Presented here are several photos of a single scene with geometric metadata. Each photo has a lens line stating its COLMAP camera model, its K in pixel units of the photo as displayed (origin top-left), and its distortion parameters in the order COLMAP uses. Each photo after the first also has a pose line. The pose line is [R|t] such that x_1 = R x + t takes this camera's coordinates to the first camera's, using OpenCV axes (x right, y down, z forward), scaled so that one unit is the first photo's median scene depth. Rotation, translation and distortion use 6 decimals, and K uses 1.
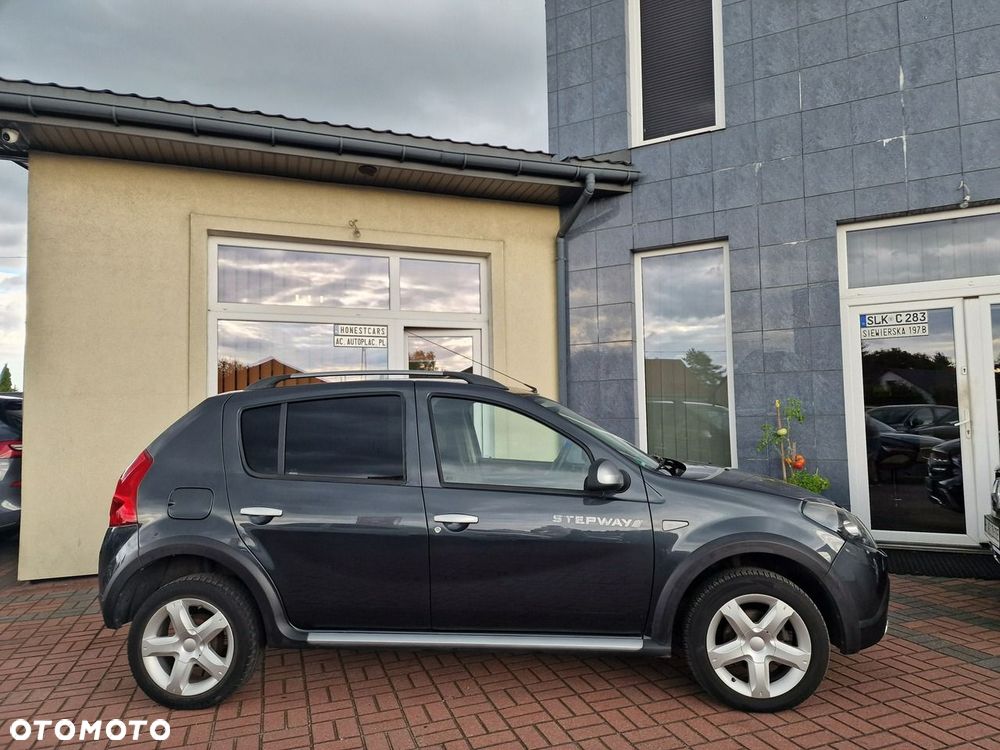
lens RADIAL K [[667.5, 0, 511.5], [0, 667.5, 377.4], [0, 0, 1]] dist [0.073618, -0.061710]
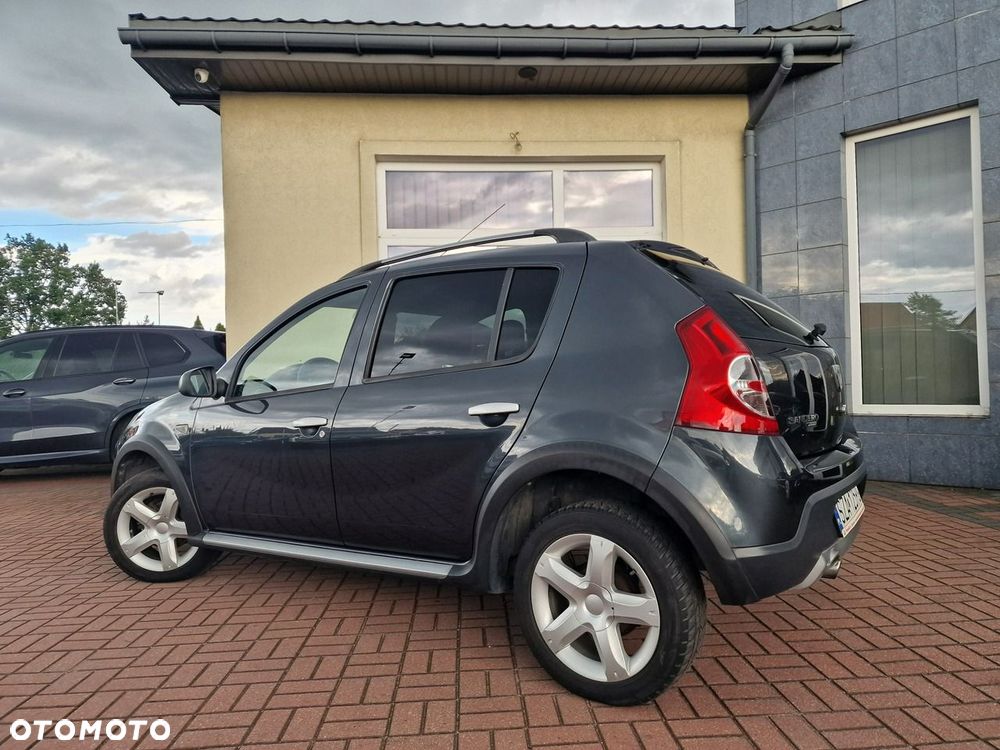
lens RADIAL K [[667.5, 0, 501.7], [0, 667.5, 367.1], [0, 0, 1]] dist [0.073618, -0.061710]
pose [[0.960126, -0.009239, -0.279416, 0.009035], [0.022355, 0.998791, 0.043790, 0.056639], [0.278673, -0.048291, 0.959171, 0.075207]]
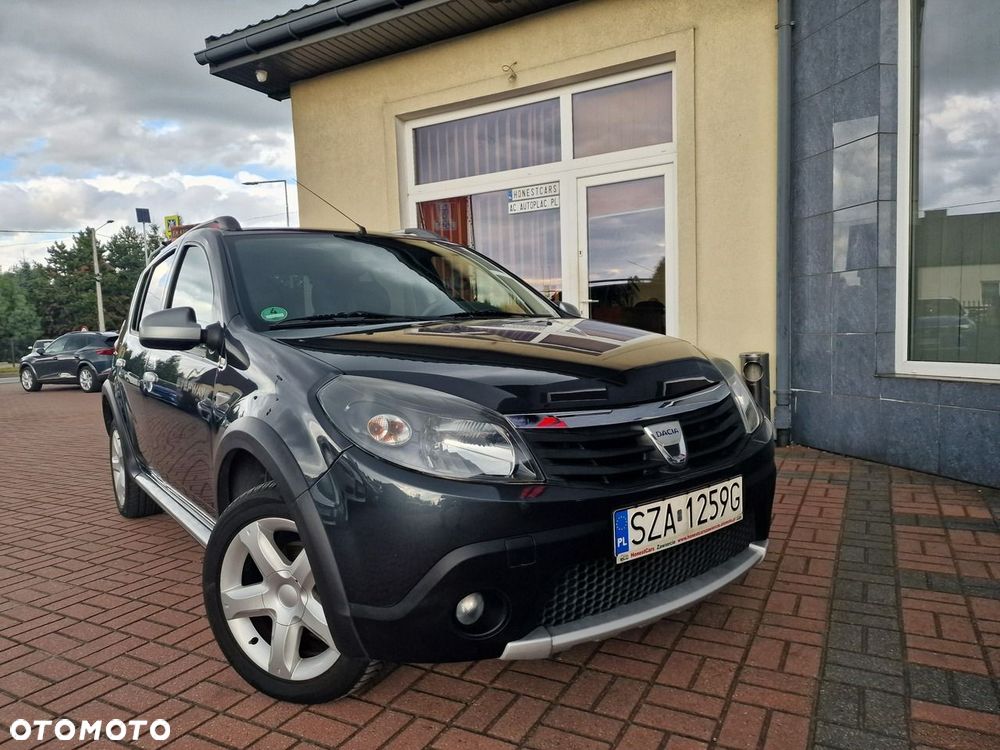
lens RADIAL K [[669.4, 0, 496.2], [0, 669.4, 379.0], [0, 0, 1]] dist [0.067982, -0.058472]
pose [[0.660974, 0.047936, -0.748876, 0.460549], [0.070013, 0.989665, 0.125144, 0.066249], [0.747135, -0.135148, 0.650787, 0.372951]]
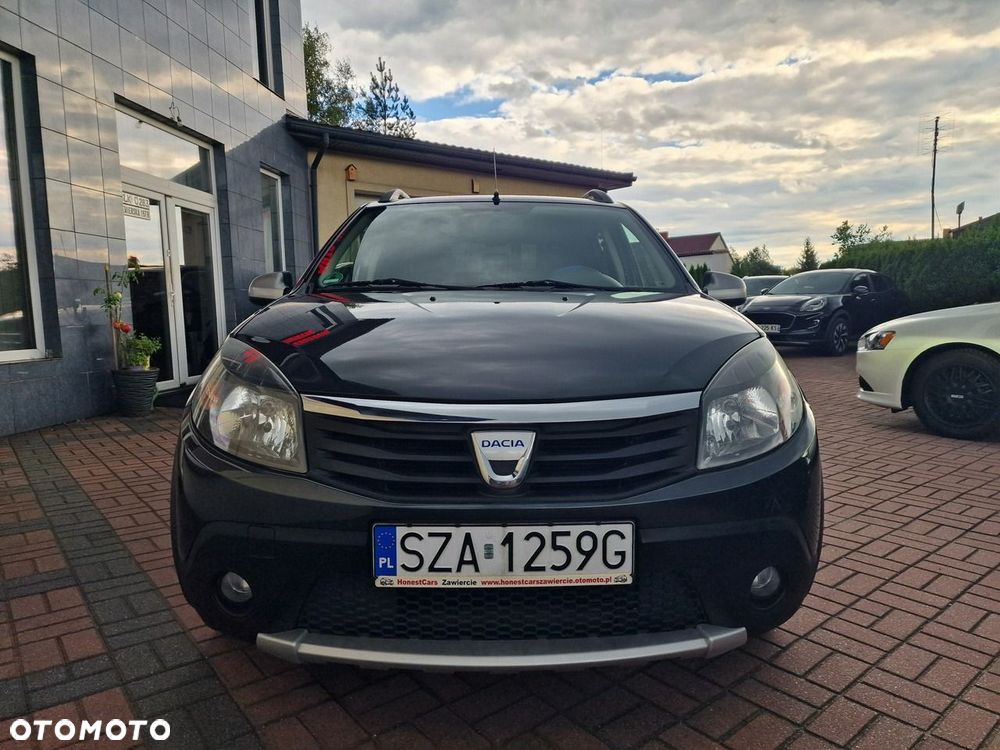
lens RADIAL K [[669.4, 0, 512.7], [0, 669.4, 375.5], [0, 0, 1]] dist [0.067982, -0.058472]
pose [[-0.350437, -0.059350, 0.934704, -0.716491], [-0.033993, 0.998139, 0.050633, 0.122139], [-0.935969, -0.014030, -0.351802, 0.783571]]
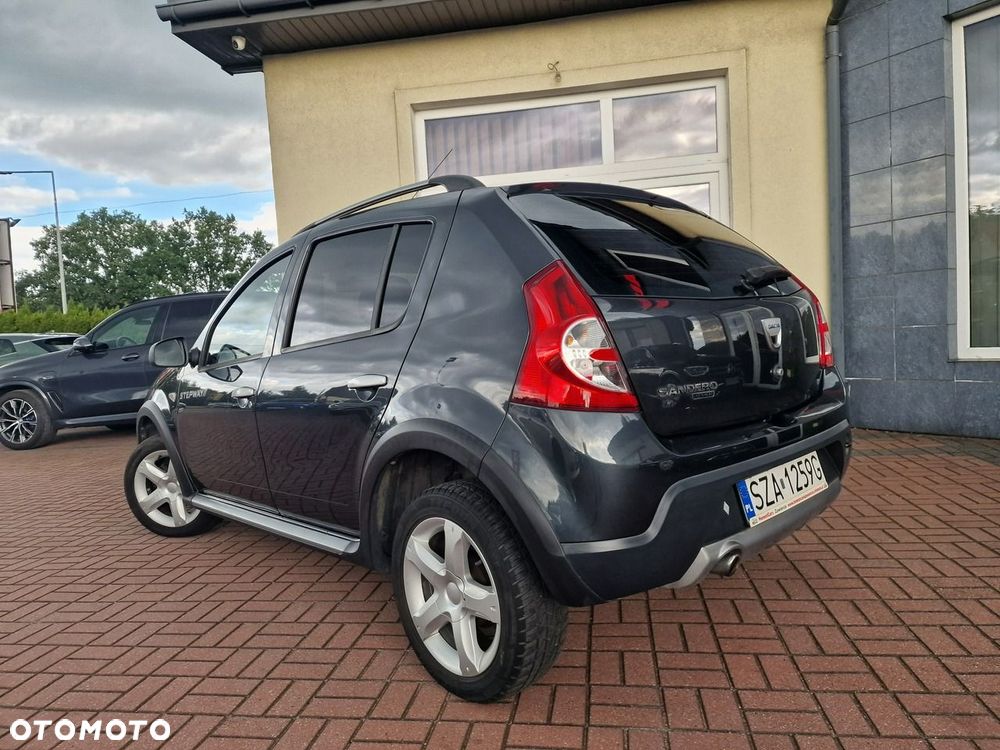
lens RADIAL K [[669.4, 0, 497.5], [0, 669.4, 370.0], [0, 0, 1]] dist [0.067982, -0.058472]
pose [[0.875875, -0.005065, -0.482512, 0.127388], [0.070710, 0.990498, 0.117958, 0.054099], [0.477329, -0.137435, 0.867910, 0.160845]]
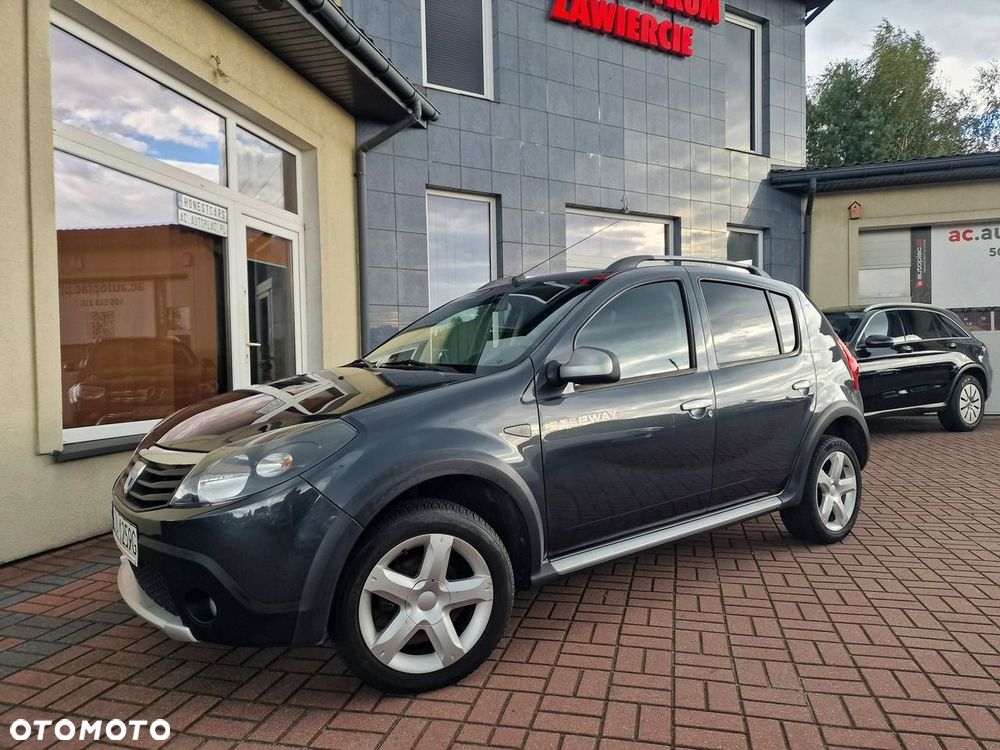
lens RADIAL K [[669.4, 0, 514.0], [0, 669.4, 373.0], [0, 0, 1]] dist [0.067982, -0.058472]
pose [[0.545525, 0.002009, 0.838092, -0.717468], [-0.046771, 0.998512, 0.028050, 0.080737], [-0.836789, -0.054500, 0.544807, 0.319832]]
